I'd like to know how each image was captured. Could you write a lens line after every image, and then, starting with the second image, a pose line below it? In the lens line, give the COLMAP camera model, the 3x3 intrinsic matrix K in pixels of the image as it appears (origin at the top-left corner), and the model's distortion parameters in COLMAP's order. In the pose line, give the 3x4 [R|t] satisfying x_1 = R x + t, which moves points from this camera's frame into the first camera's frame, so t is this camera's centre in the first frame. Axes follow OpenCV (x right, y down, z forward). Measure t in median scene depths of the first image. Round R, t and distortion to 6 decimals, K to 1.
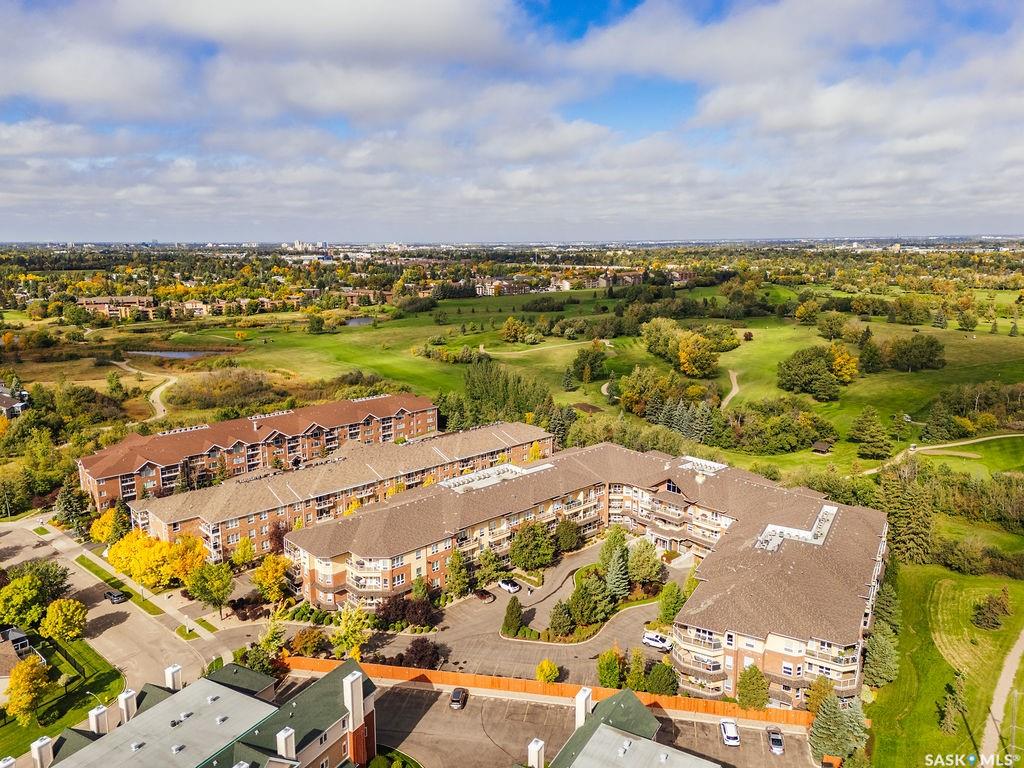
lens RADIAL K [[731.3, 0, 512.0], [0, 731.3, 384.0], [0, 0, 1]] dist [0.126501, -0.127082]
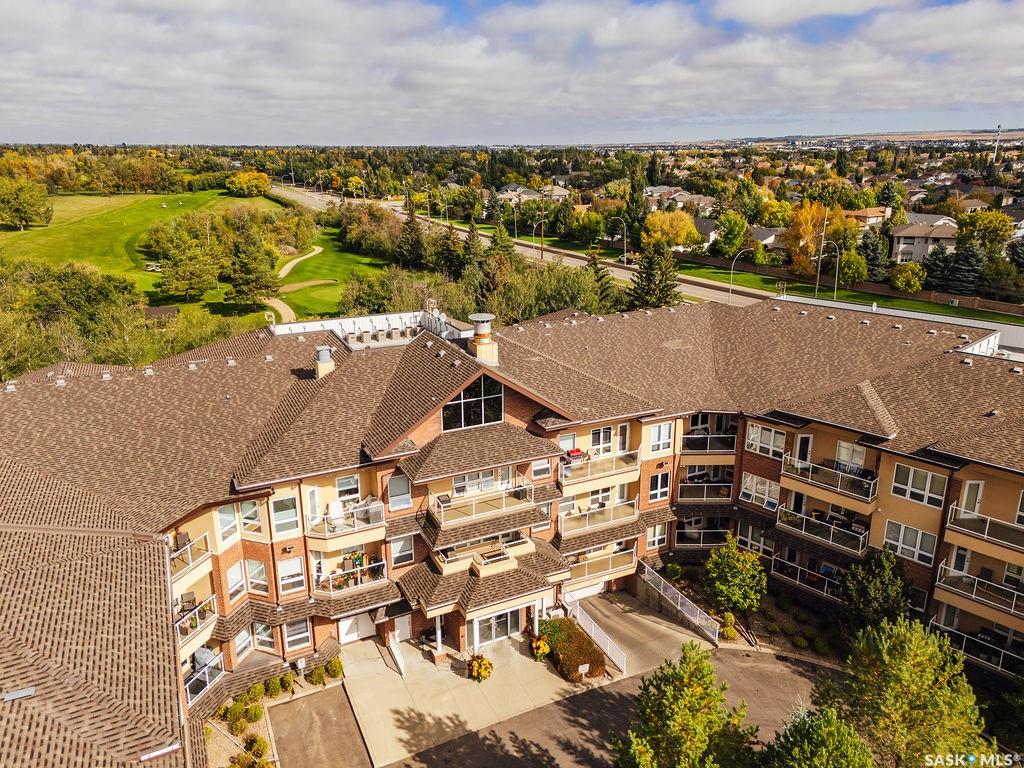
lens RADIAL K [[731.3, 0, 512.0], [0, 731.3, 384.0], [0, 0, 1]] dist [0.126501, -0.127082]
pose [[0.293391, -0.286892, 0.911929, -0.005796], [0.187251, 0.952676, 0.239468, 0.073839], [-0.937475, 0.100502, 0.333228, 0.896454]]
